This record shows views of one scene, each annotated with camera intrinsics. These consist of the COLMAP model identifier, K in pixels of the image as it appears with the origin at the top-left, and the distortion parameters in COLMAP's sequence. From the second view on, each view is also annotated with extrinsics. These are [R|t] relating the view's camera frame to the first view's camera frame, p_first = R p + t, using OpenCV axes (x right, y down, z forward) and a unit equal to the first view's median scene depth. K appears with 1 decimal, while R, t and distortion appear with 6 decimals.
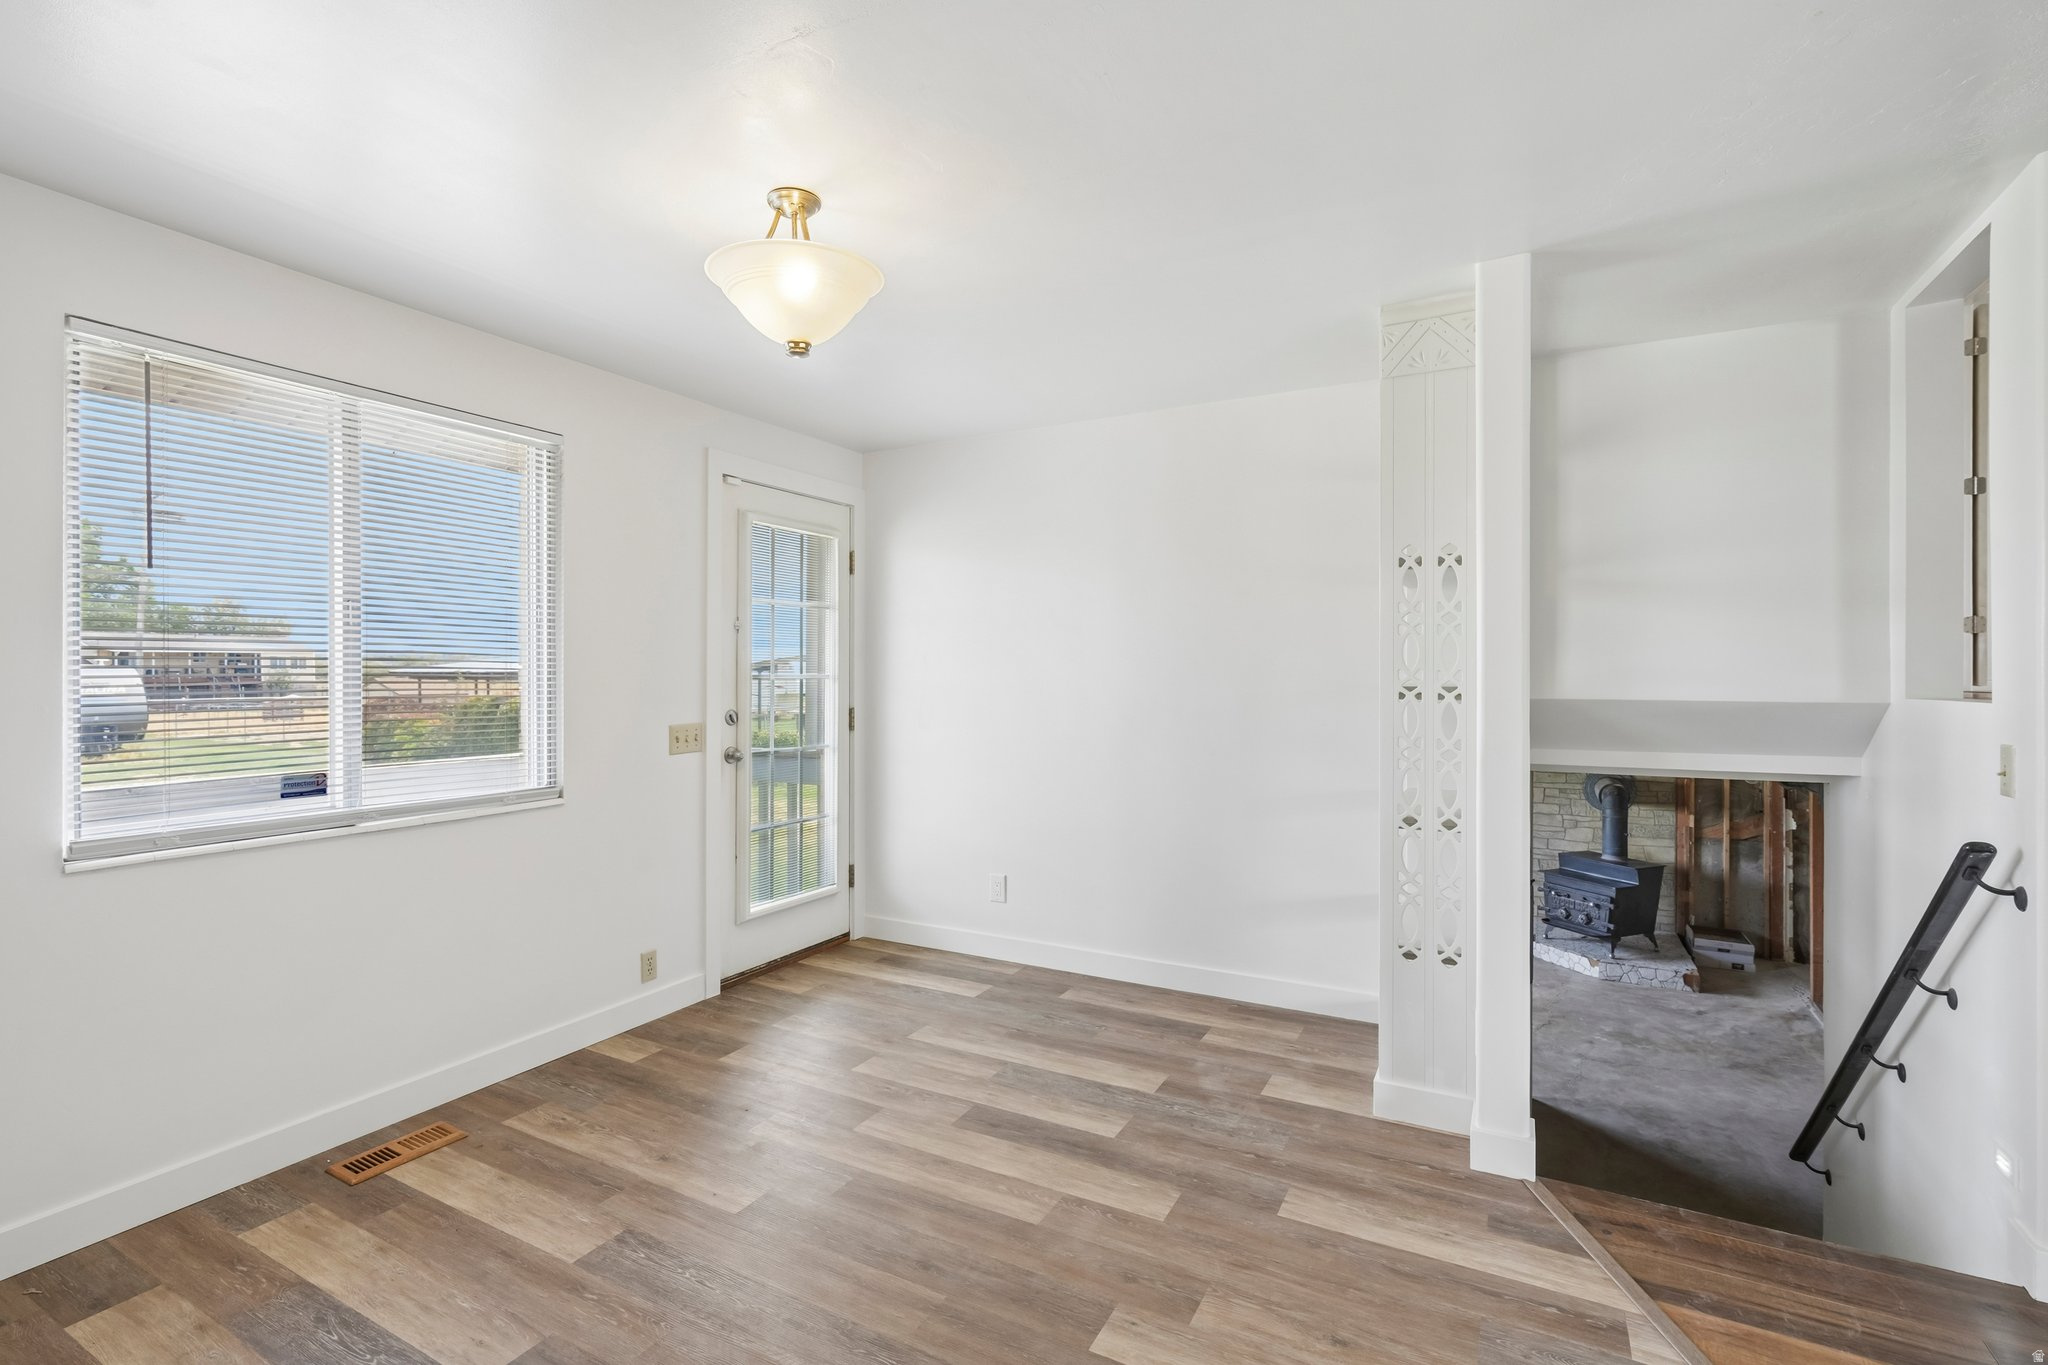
lens RADIAL K [[925.2, 0, 1017.7], [0, 925.2, 668.0], [0, 0, 1]] dist [-0.005752, 0.004133]
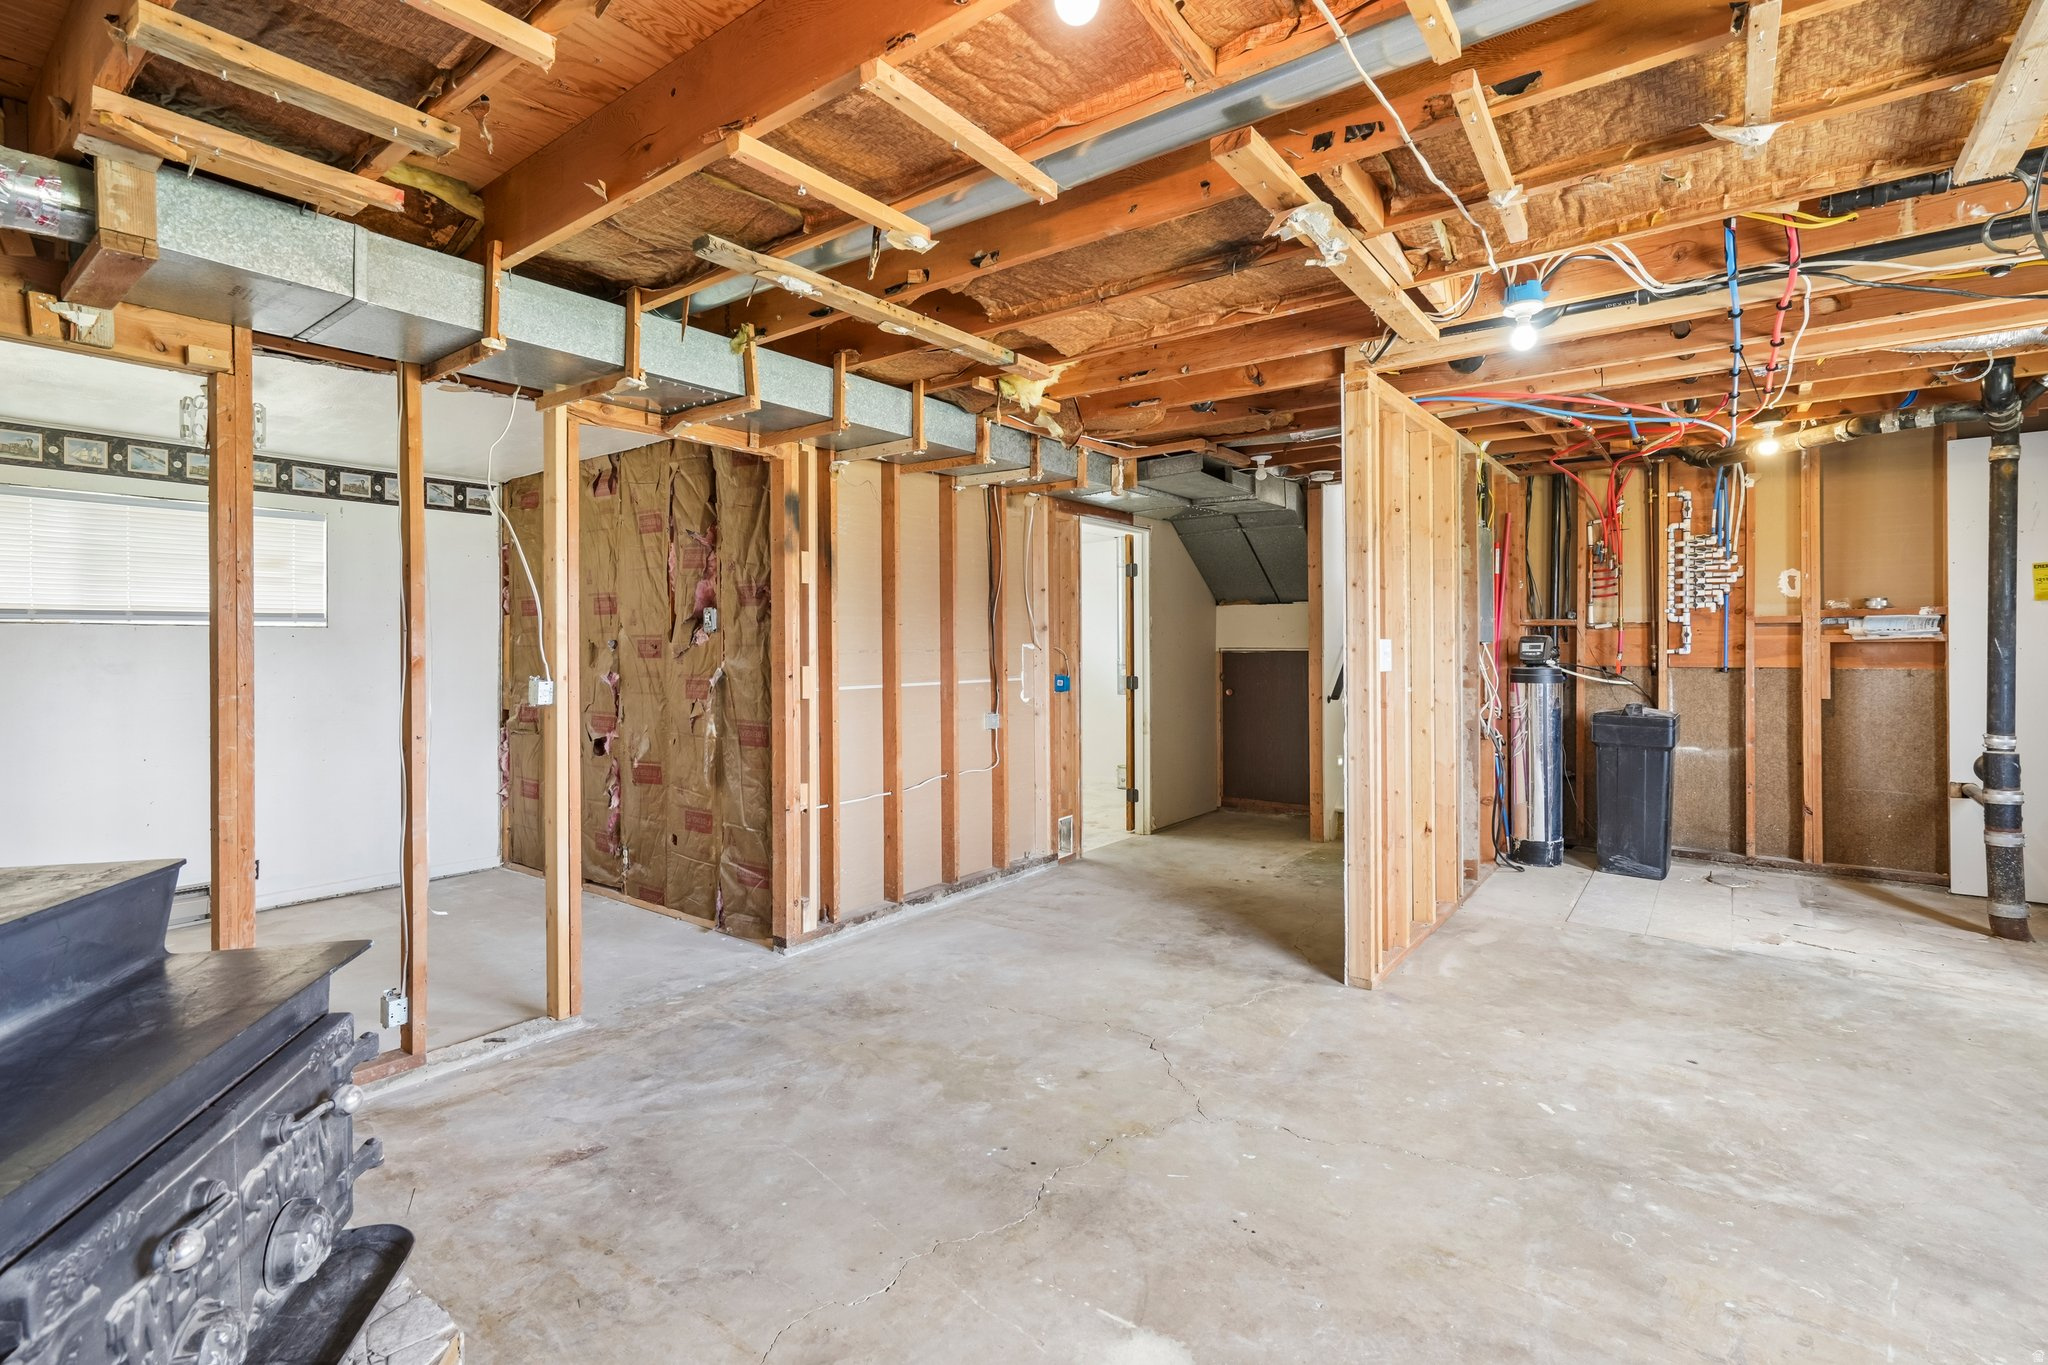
lens RADIAL K [[925.2, 0, 1022.3], [0, 925.2, 644.8], [0, 0, 1]] dist [-0.005752, 0.004133]
pose [[-0.988783, 0.002970, 0.149332, 0.623200], [0.003264, 0.999993, 0.001721, 0.227414], [-0.149326, 0.002189, -0.988786, 1.494692]]
